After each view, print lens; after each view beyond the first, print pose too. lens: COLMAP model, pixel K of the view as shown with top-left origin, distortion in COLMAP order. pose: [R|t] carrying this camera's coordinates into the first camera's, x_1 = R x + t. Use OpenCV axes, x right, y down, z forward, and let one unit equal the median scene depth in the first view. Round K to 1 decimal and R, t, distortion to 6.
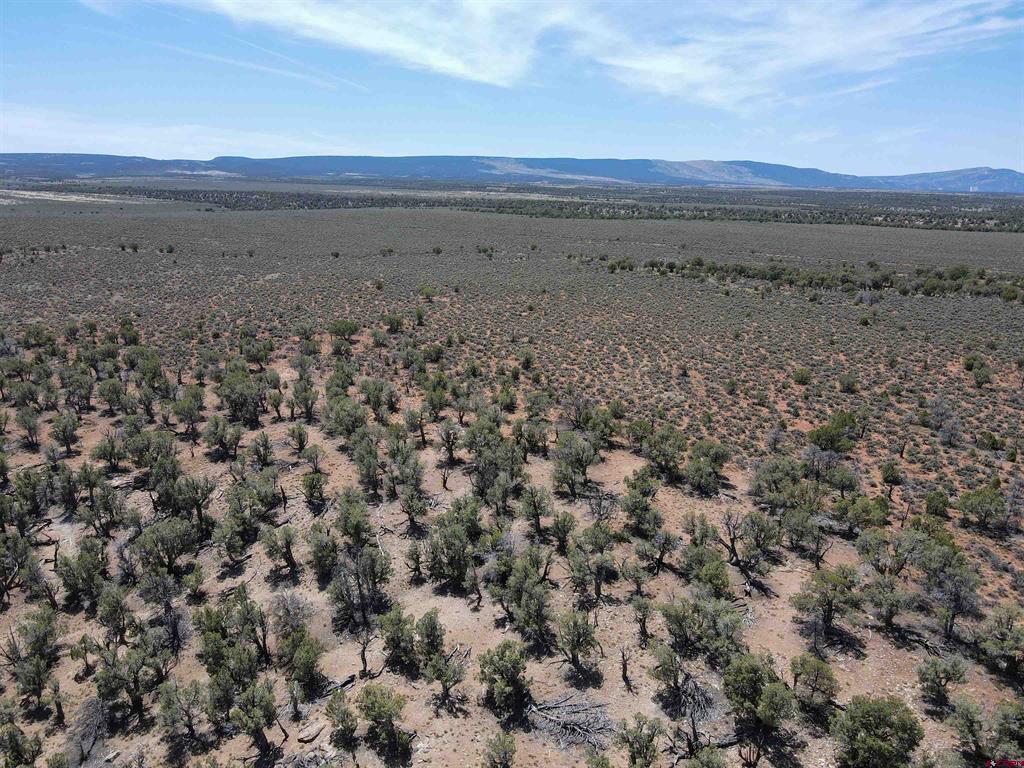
lens RADIAL K [[754.4, 0, 507.0], [0, 754.4, 377.5], [0, 0, 1]] dist [0.004551, 0.014042]
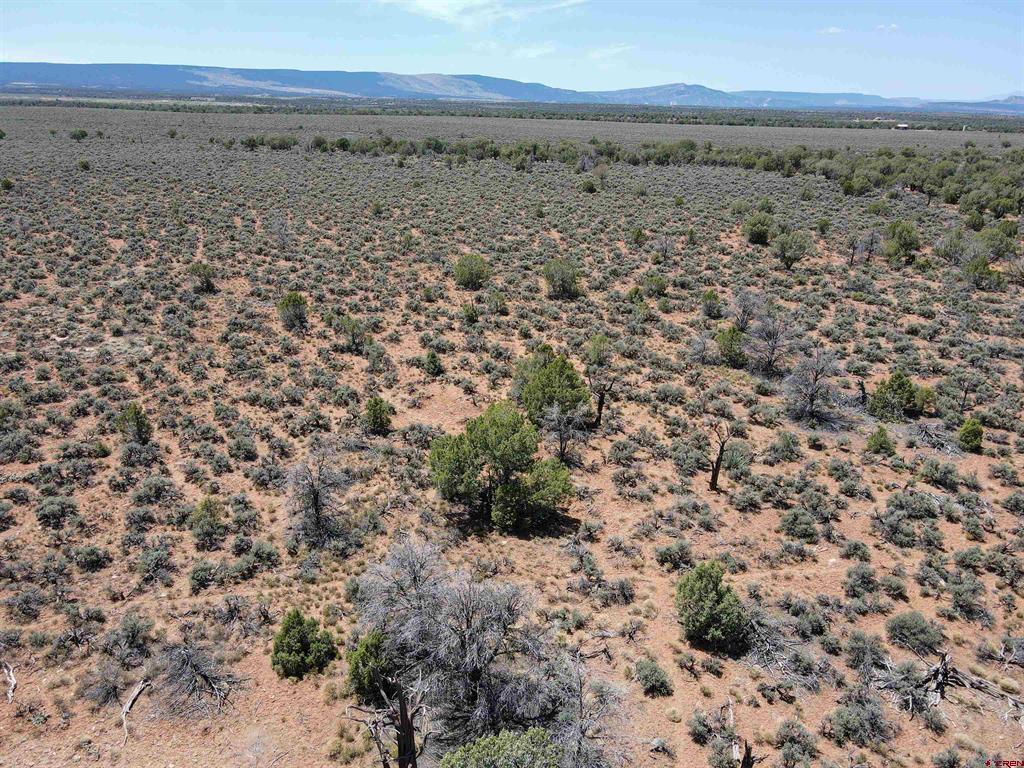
lens RADIAL K [[753.5, 0, 501.0], [0, 753.5, 380.5], [0, 0, 1]] dist [0.002314, 0.003230]
pose [[0.946772, -0.114895, 0.300701, 0.273885], [0.082628, 0.989576, 0.117949, 0.012037], [-0.311119, -0.086825, 0.946397, 0.578522]]
